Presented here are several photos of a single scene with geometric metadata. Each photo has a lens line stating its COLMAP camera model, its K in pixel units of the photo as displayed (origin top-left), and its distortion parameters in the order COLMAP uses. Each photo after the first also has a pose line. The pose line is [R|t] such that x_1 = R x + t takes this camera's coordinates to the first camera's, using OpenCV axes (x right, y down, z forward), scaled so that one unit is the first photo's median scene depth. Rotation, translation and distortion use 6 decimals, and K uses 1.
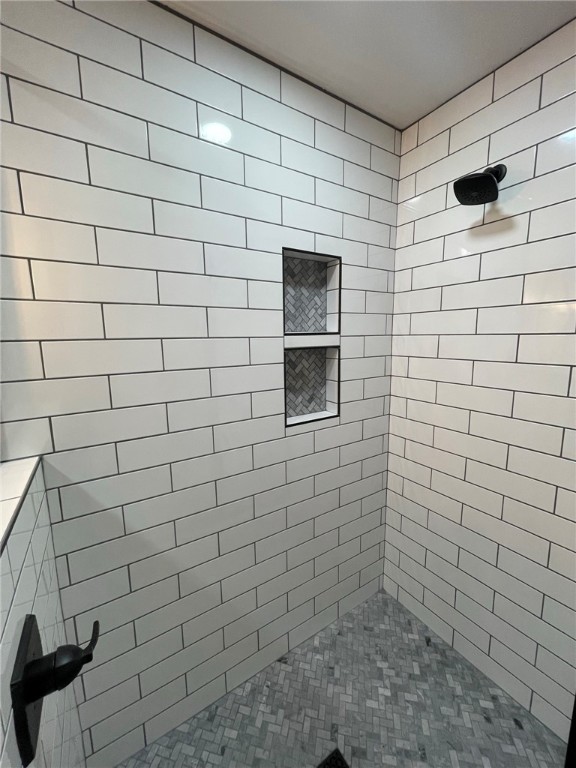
lens RADIAL K [[308.7, 0, 290.7], [0, 308.7, 382.0], [0, 0, 1]] dist [0.007332, -0.000461]
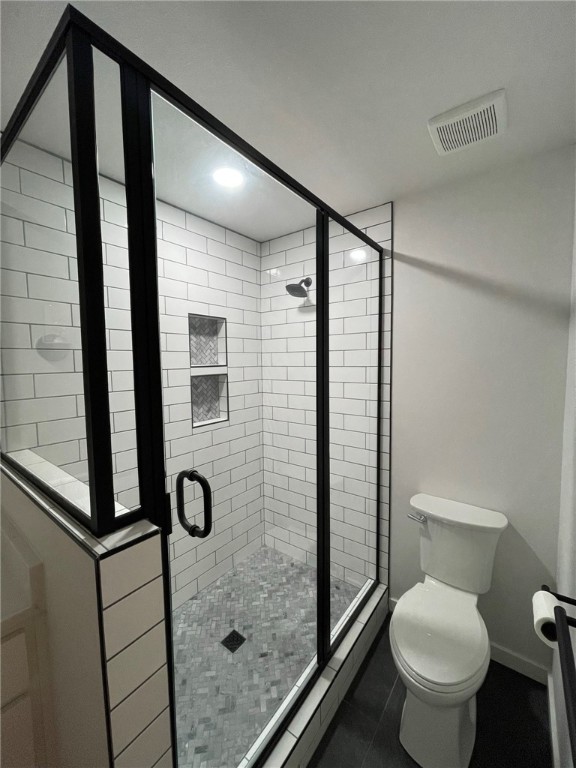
lens RADIAL K [[308.7, 0, 289.7], [0, 308.7, 381.6], [0, 0, 1]] dist [0.007332, -0.000461]
pose [[0.940460, -0.022247, 0.339176, -0.072175], [0.051716, 0.995604, -0.078091, 0.058030], [-0.335947, 0.090983, 0.937476, -0.545926]]
